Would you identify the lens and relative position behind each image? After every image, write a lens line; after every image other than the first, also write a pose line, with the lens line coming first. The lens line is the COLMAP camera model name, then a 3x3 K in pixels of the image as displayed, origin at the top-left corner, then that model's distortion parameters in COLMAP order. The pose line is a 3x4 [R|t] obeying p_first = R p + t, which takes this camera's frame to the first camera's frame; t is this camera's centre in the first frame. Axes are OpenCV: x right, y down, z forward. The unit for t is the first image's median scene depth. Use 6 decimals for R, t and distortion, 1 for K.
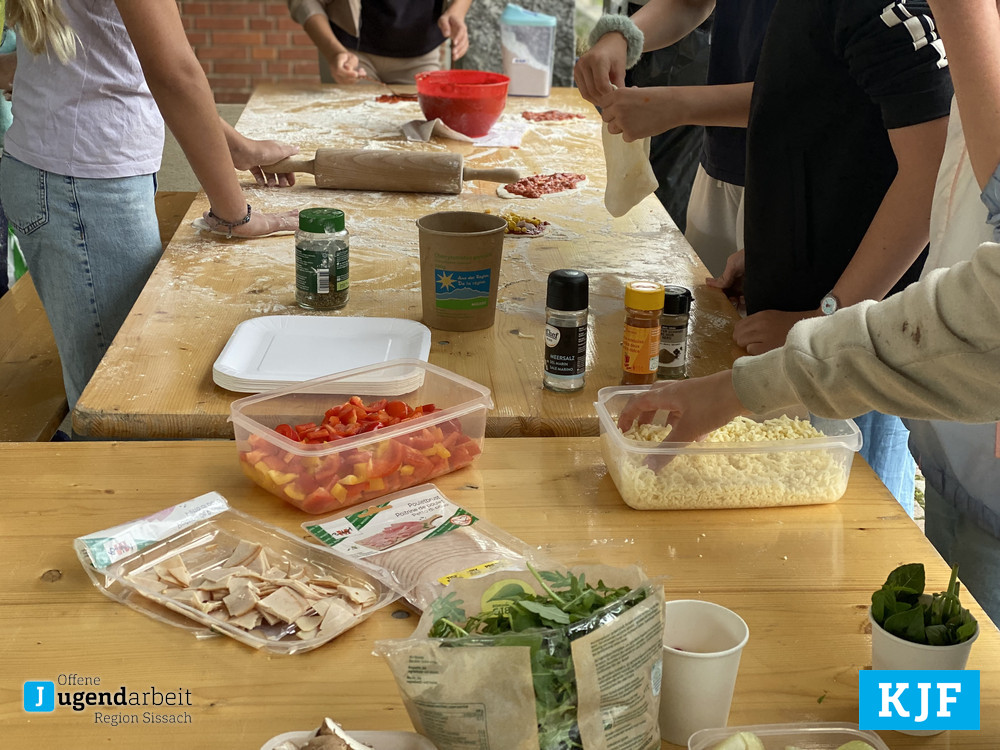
lens RADIAL K [[1430.9, 0, 497.7], [0, 1430.9, 388.8], [0, 0, 1]] dist [0.087669, -0.212955]
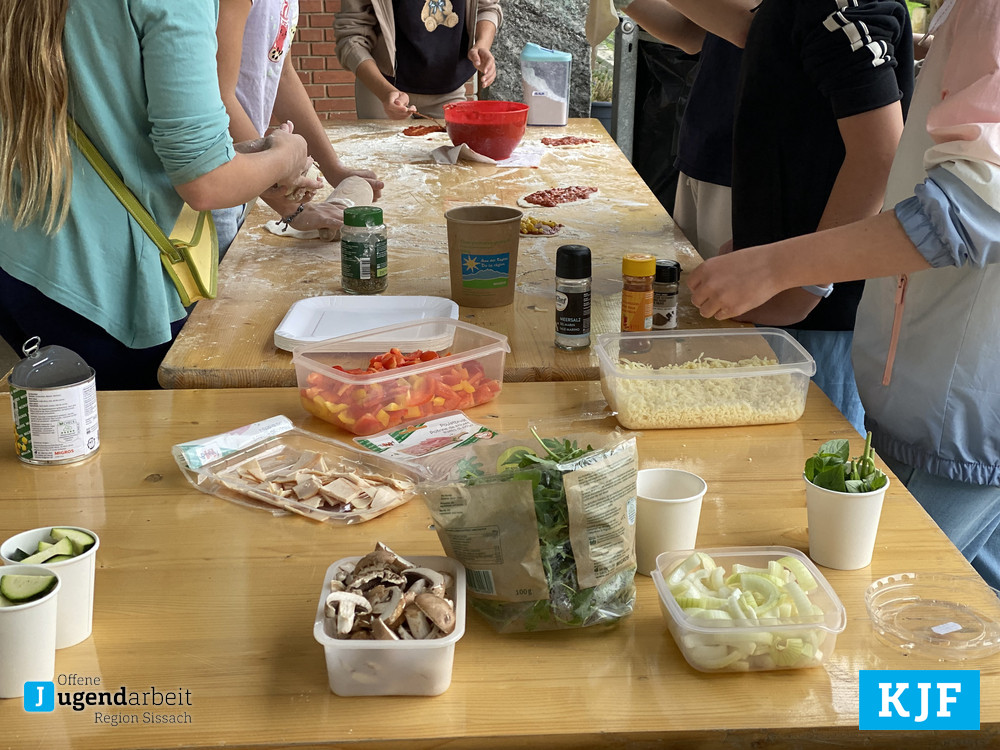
lens RADIAL K [[1468.3, 0, 504.8], [0, 1468.3, 370.9], [0, 0, 1]] dist [0.053317, -0.056355]
pose [[0.999603, -0.019675, -0.020180, 0.015333], [0.018481, 0.998163, -0.057706, 0.090070], [0.021278, 0.057310, 0.998130, -0.204416]]
